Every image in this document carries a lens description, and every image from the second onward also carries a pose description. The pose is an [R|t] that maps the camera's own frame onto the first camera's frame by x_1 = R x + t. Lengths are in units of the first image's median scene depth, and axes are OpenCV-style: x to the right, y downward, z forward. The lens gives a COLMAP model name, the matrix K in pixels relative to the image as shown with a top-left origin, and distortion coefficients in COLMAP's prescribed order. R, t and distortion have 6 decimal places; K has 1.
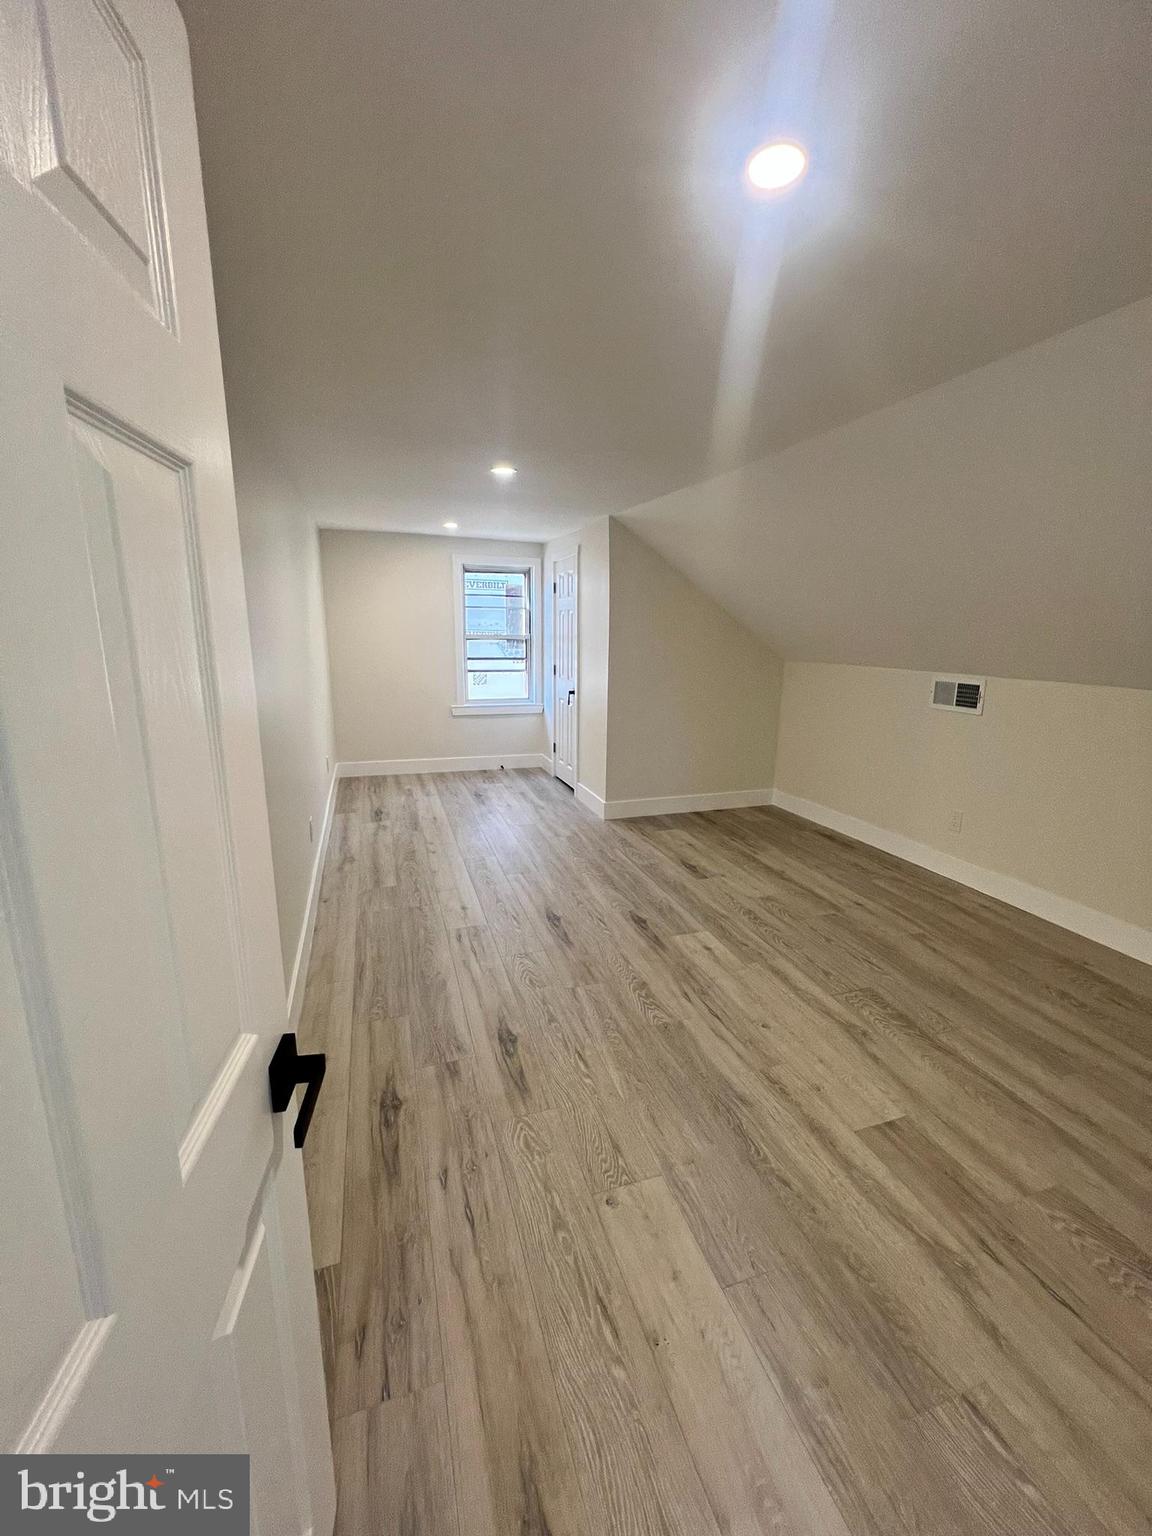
lens RADIAL K [[610.1, 0, 580.5], [0, 610.1, 767.6], [0, 0, 1]] dist [-0.003867, 0.002038]
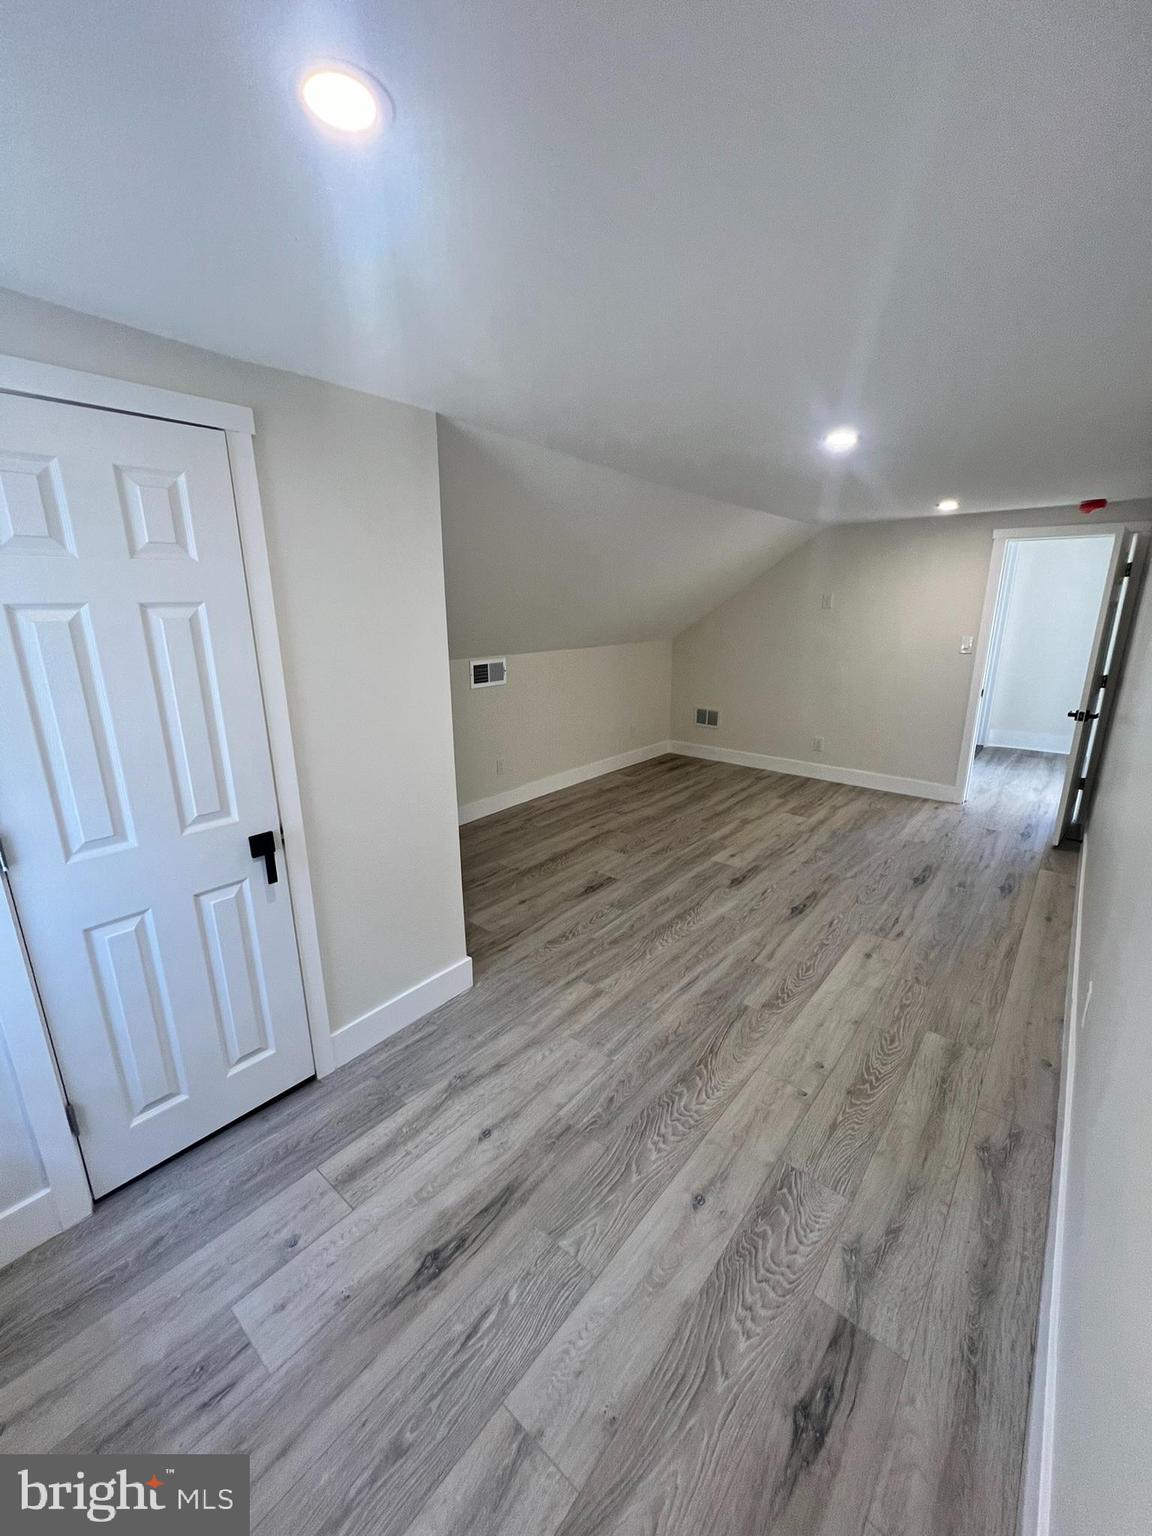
lens RADIAL K [[616.6, 0, 577.6], [0, 616.6, 768.8], [0, 0, 1]] dist [0.001493, 0.000251]
pose [[-0.524963, -0.234950, 0.818054, -0.653779], [0.185484, 0.906462, 0.379371, -0.445020], [-0.830668, 0.350892, -0.432279, 1.679327]]
